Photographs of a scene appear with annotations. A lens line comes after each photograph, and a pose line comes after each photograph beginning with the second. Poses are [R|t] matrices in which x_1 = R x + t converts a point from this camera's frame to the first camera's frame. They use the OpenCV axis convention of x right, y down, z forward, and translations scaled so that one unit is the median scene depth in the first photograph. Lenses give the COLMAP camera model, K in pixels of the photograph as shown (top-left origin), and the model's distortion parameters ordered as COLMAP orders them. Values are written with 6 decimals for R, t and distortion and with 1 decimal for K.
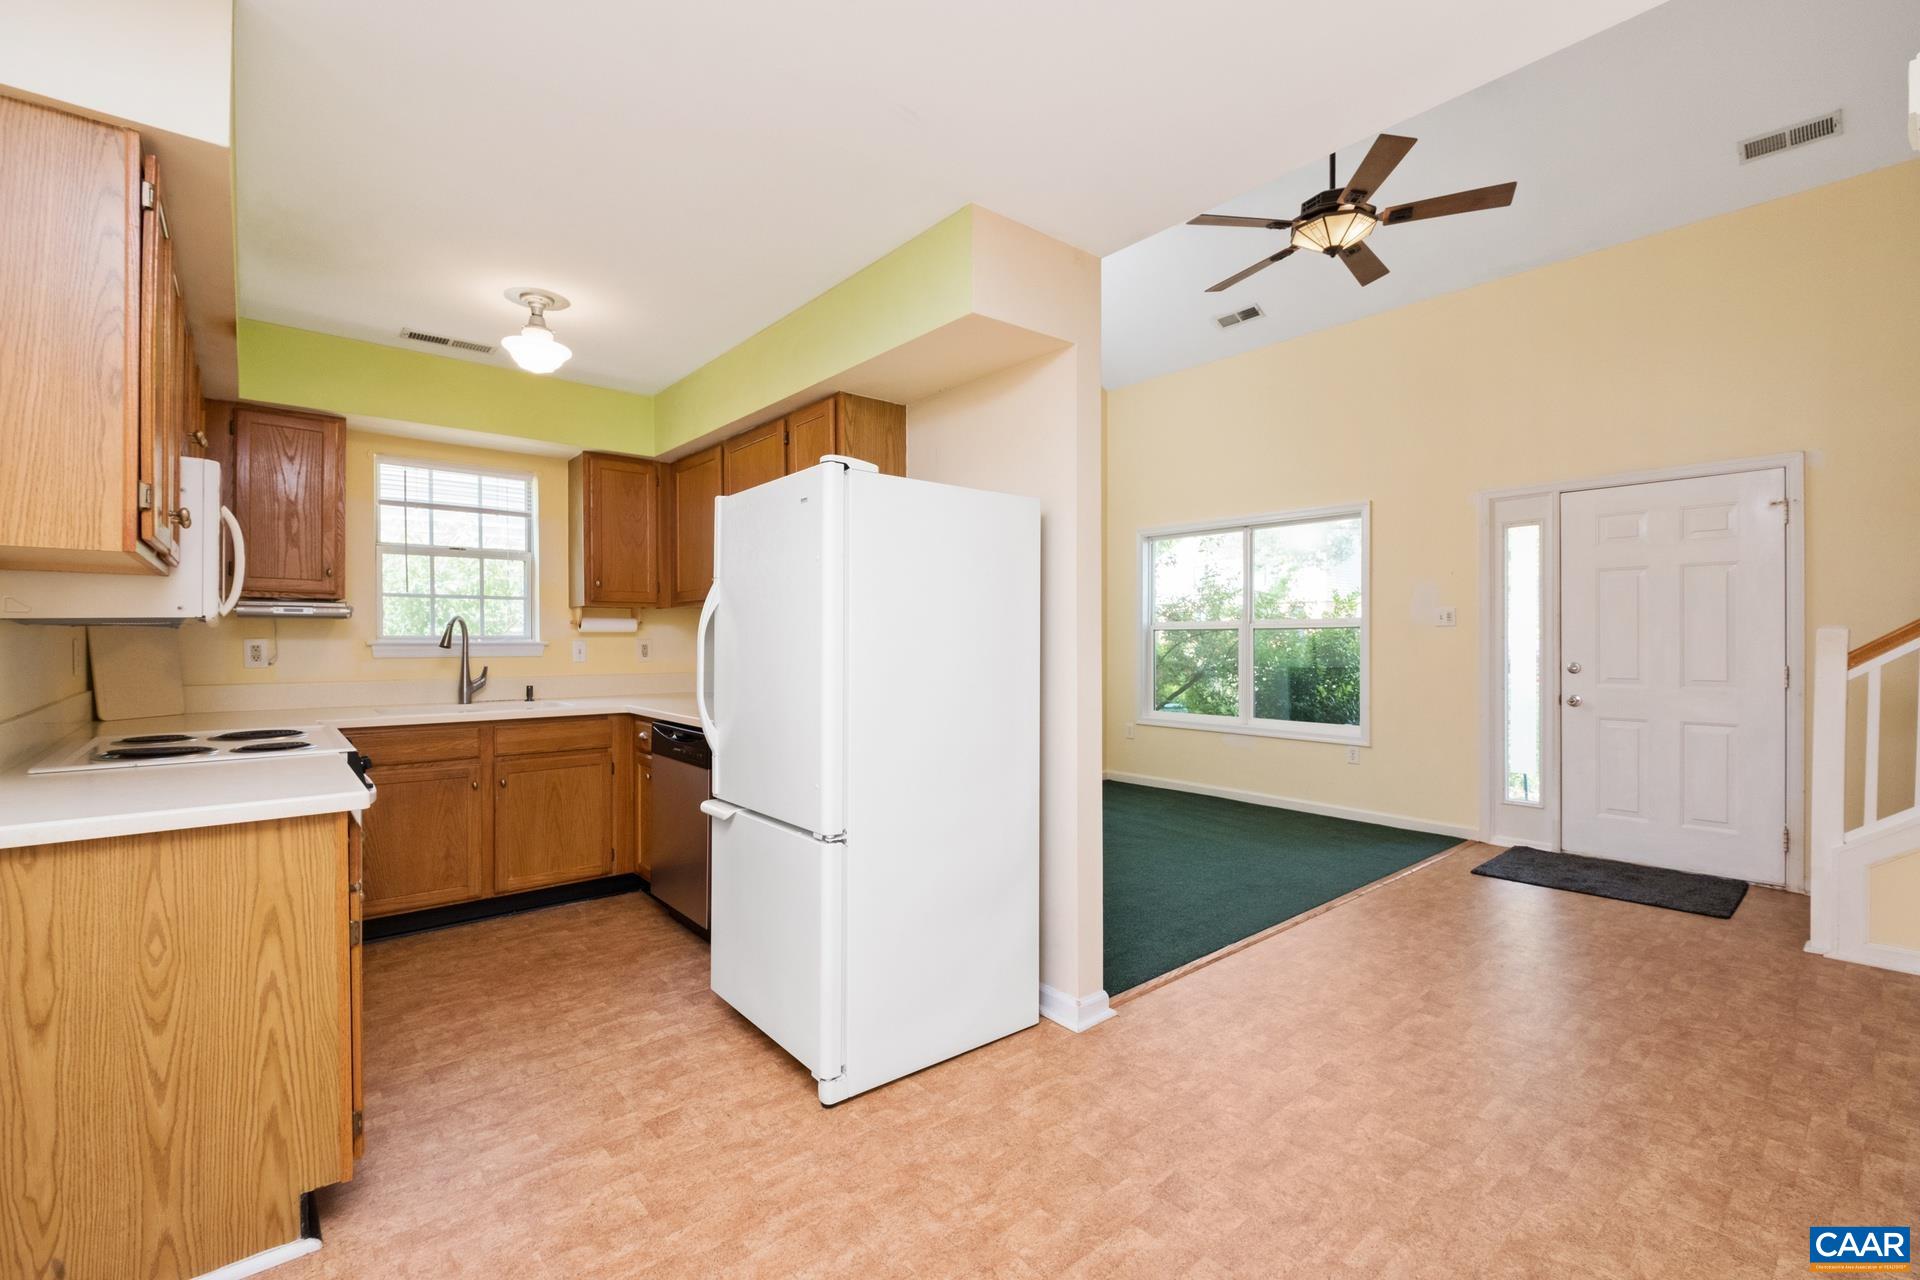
lens RADIAL K [[831.8, 0, 963.0], [0, 831.8, 637.5], [0, 0, 1]] dist [0.000239, -0.004753]
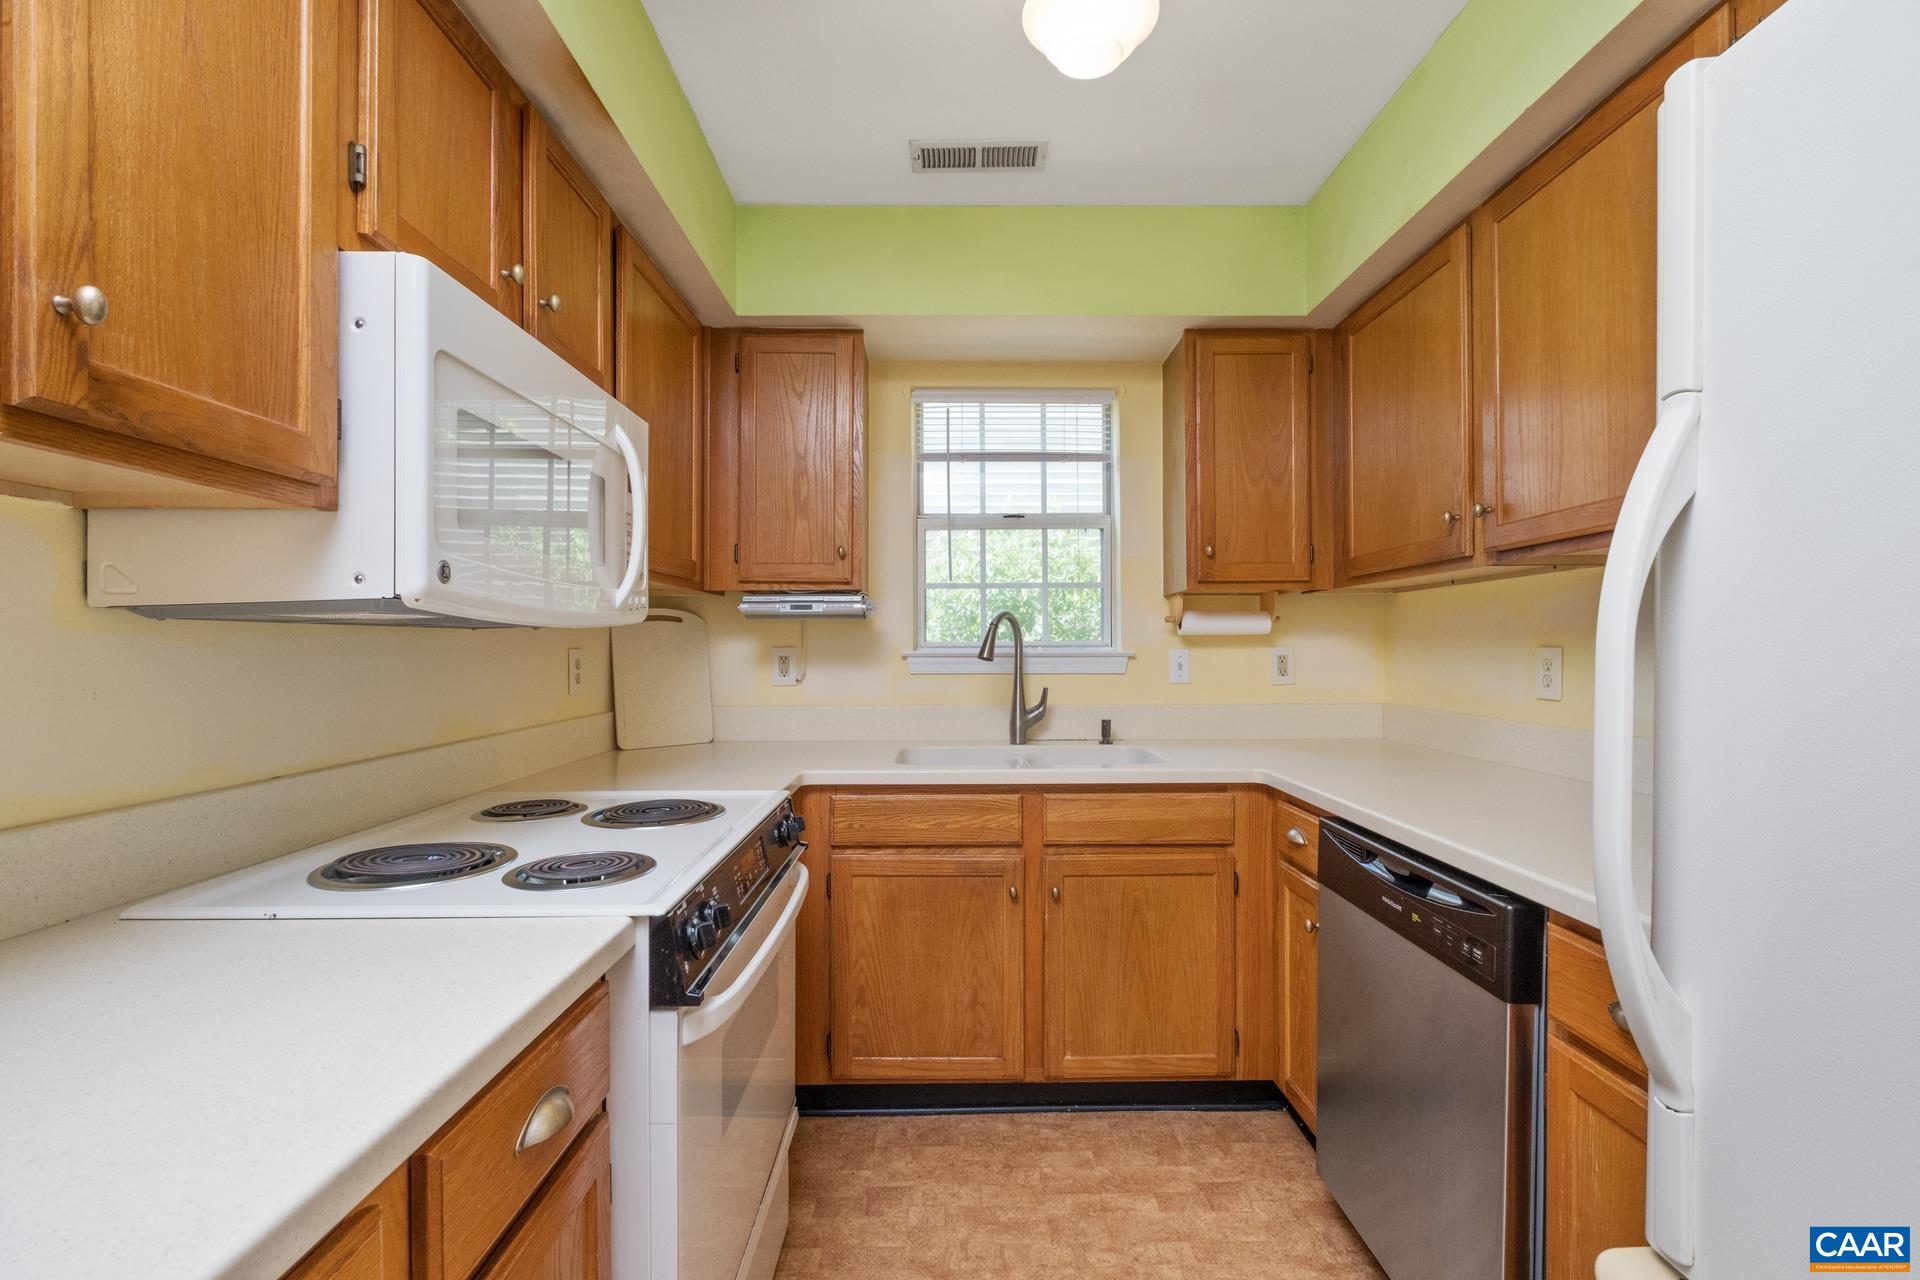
lens RADIAL K [[835.6, 0, 963.0], [0, 835.6, 643.2], [0, 0, 1]] dist [0.001776, -0.006130]
pose [[0.767767, -0.004553, -0.640713, -0.208801], [0.002486, 0.999988, -0.004127, 0.001715], [0.640724, 0.001576, 0.767770, 0.468520]]
